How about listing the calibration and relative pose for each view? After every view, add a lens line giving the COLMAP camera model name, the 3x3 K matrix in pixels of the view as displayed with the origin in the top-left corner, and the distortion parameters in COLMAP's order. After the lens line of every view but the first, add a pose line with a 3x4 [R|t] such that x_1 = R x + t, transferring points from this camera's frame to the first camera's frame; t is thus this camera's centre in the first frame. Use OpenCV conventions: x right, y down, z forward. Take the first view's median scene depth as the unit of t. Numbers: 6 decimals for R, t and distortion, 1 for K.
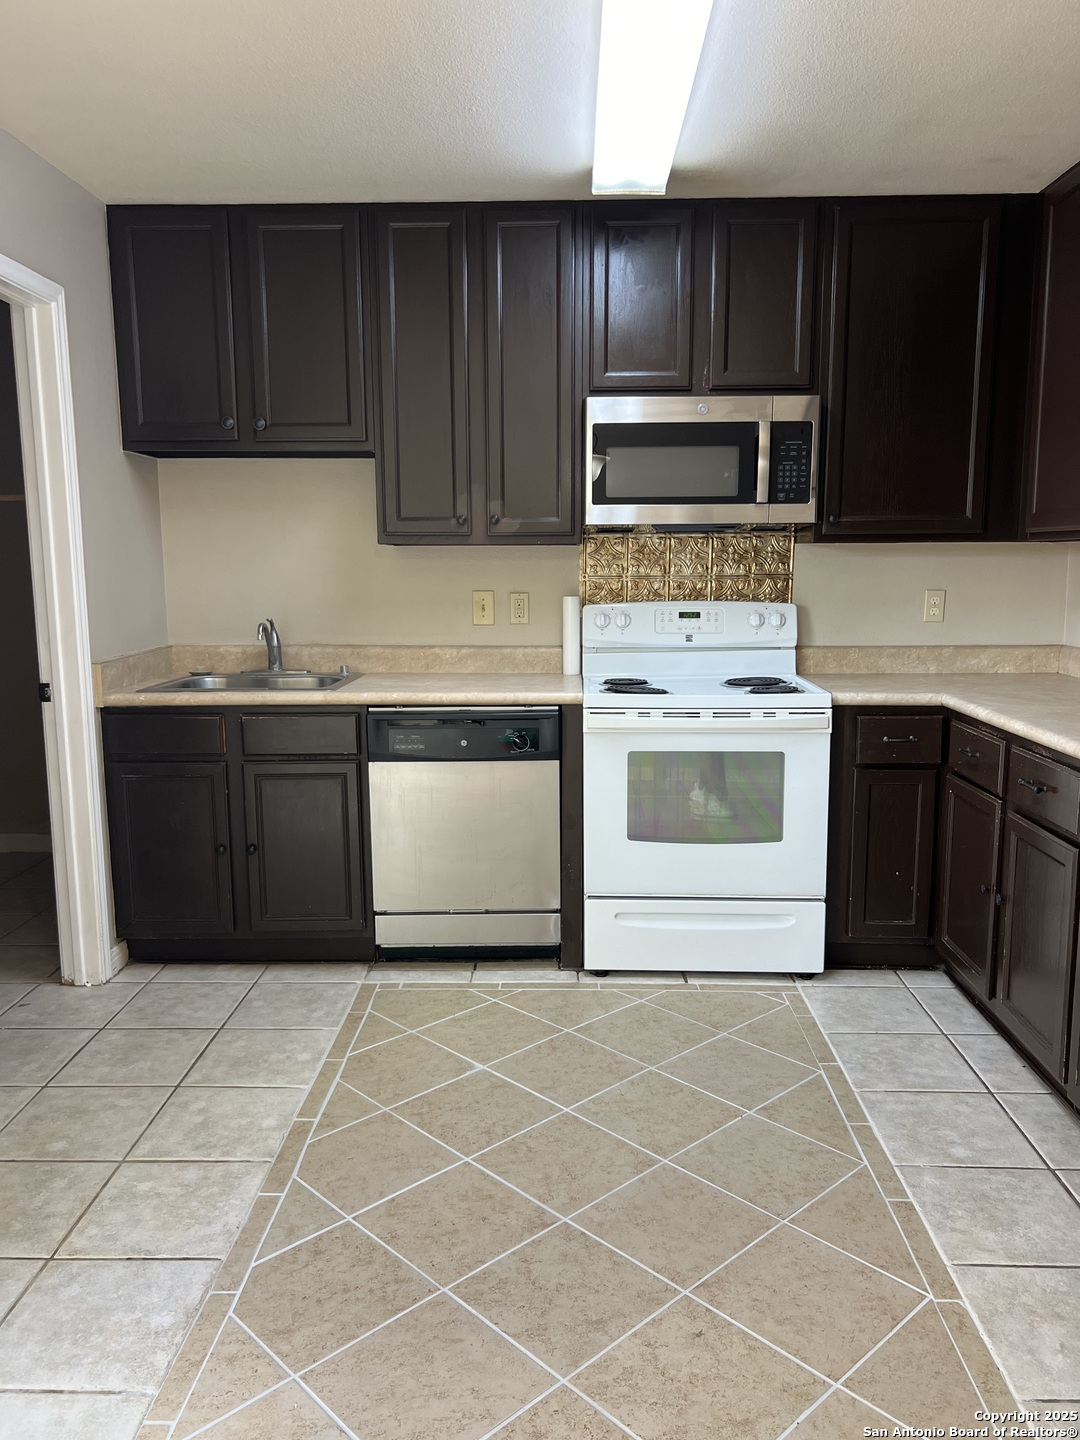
lens RADIAL K [[1087.9, 0, 541.9], [0, 1087.9, 730.9], [0, 0, 1]] dist [0.037500, -0.034268]
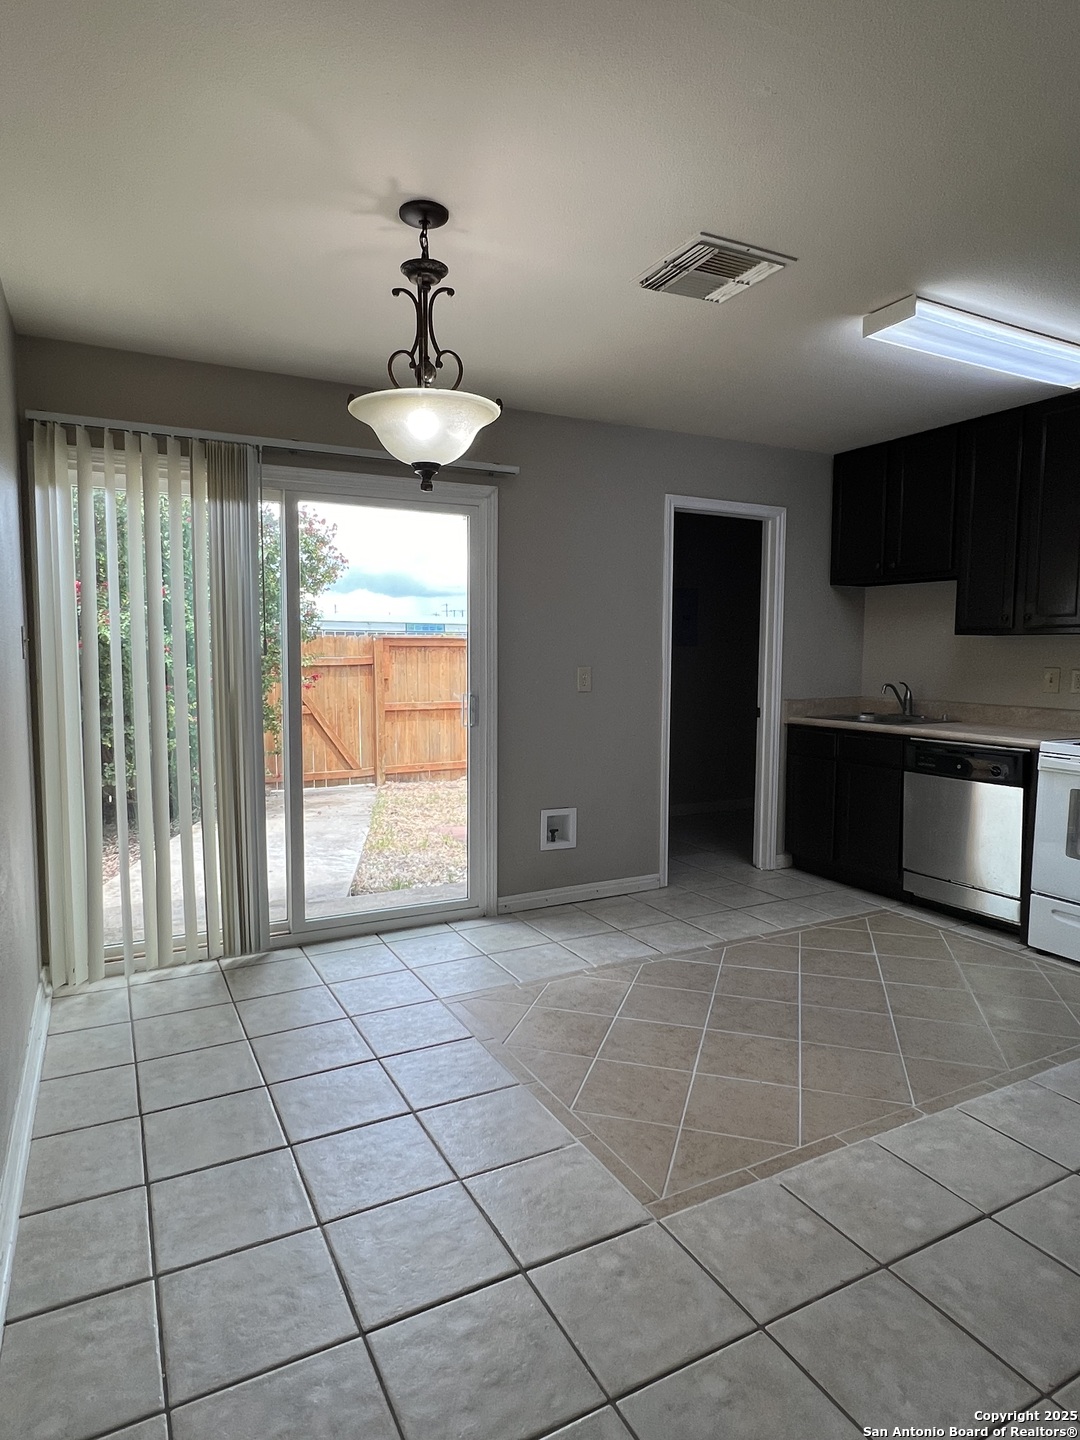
lens RADIAL K [[835.5, 0, 535.7], [0, 835.5, 720.1], [0, 0, 1]] dist [0.005937, -0.001557]
pose [[0.487030, 0.080568, -0.869661, 0.668131], [-0.142065, 0.989783, 0.012136, 0.017761], [0.861754, 0.117638, 0.493500, -0.078731]]
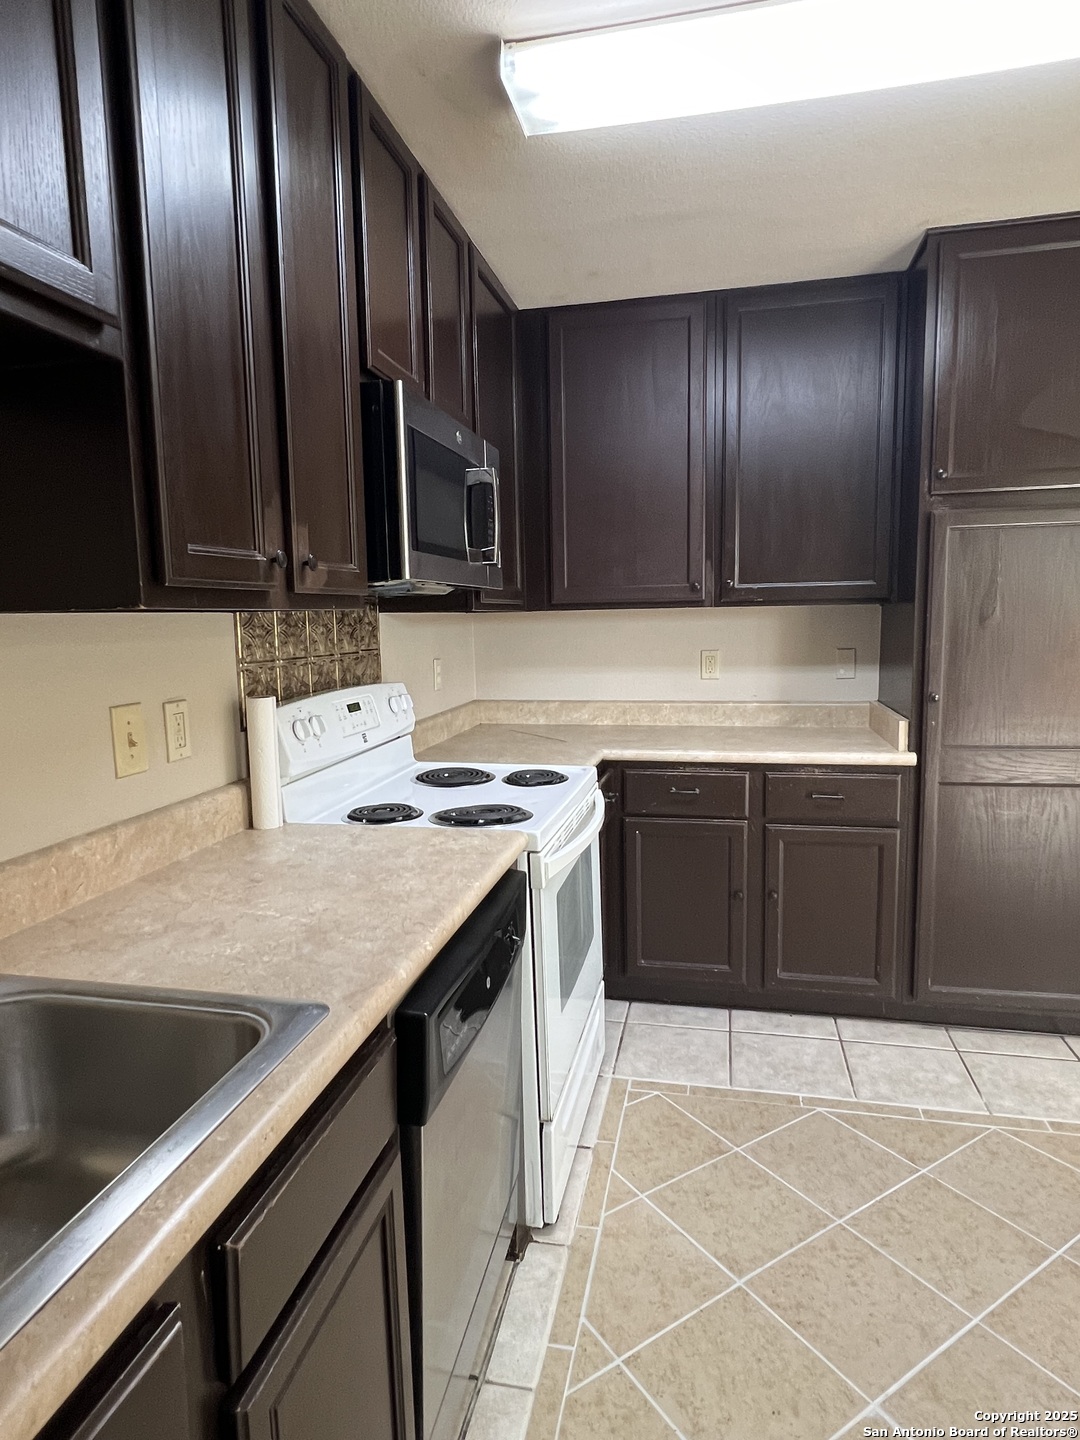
lens RADIAL K [[835.5, 0, 541.9], [0, 835.5, 719.6], [0, 0, 1]] dist [0.005937, -0.001557]
pose [[0.185189, -0.119490, 0.975411, -0.469111], [0.169283, 0.981621, 0.088111, -0.151249], [-0.968013, 0.148804, 0.202013, 0.913437]]
